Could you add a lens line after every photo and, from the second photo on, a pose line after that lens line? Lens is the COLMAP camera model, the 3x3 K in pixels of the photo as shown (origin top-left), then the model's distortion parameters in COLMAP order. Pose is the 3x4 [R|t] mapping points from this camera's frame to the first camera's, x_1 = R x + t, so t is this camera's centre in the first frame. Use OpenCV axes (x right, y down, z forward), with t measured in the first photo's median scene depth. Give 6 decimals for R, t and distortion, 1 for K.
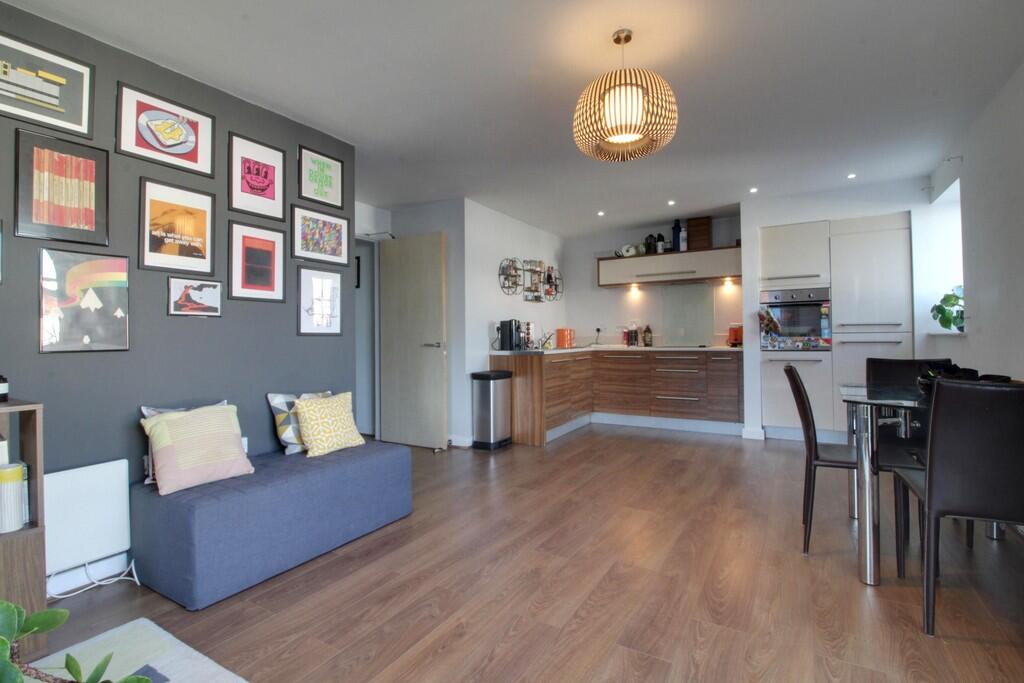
lens RADIAL K [[474.7, 0, 514.0], [0, 474.7, 329.1], [0, 0, 1]] dist [0.002779, -0.014595]
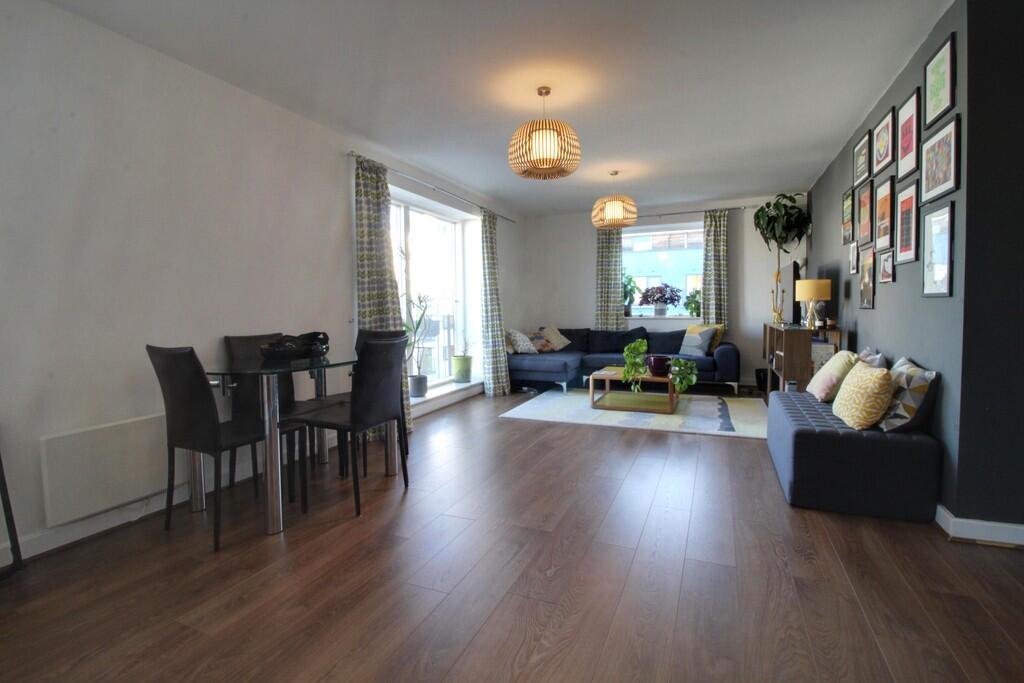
lens RADIAL K [[474.7, 0, 514.0], [0, 474.7, 329.1], [0, 0, 1]] dist [0.002779, -0.014595]
pose [[-0.990742, 0.028384, -0.132756, 0.346574], [0.024698, 0.999265, 0.029332, 0.025160], [0.133491, 0.025782, -0.990715, 1.587282]]
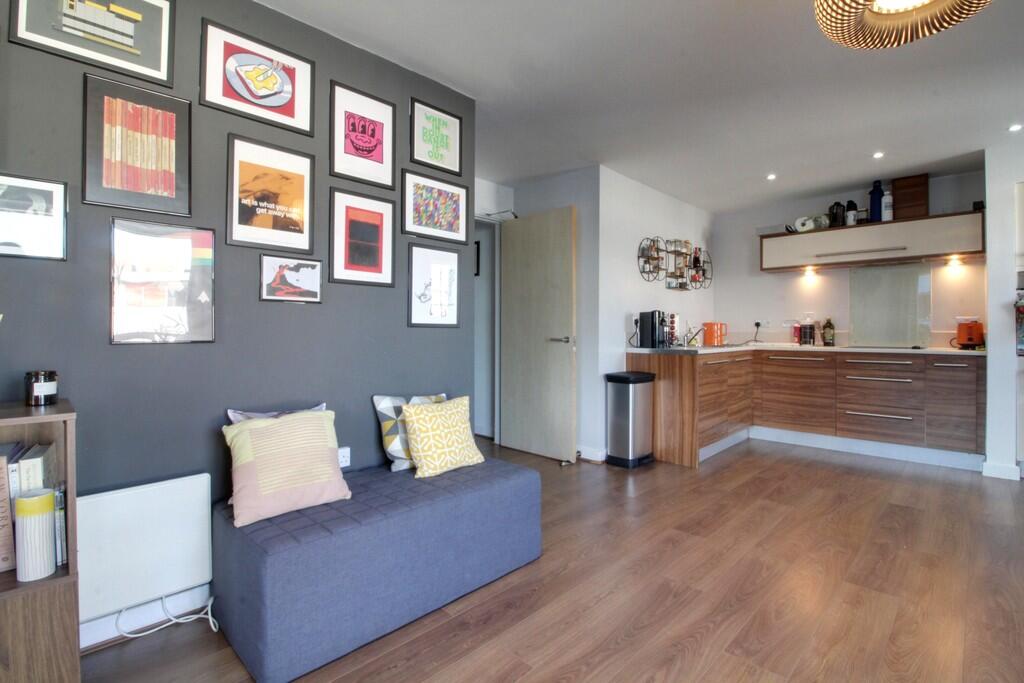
lens RADIAL K [[474.7, 0, 514.0], [0, 474.7, 329.1], [0, 0, 1]] dist [0.002779, -0.014595]
pose [[0.971328, 0.012598, -0.237410, -0.069640], [-0.009349, 0.999847, 0.014804, 0.003390], [0.237560, -0.012160, 0.971297, 0.211964]]
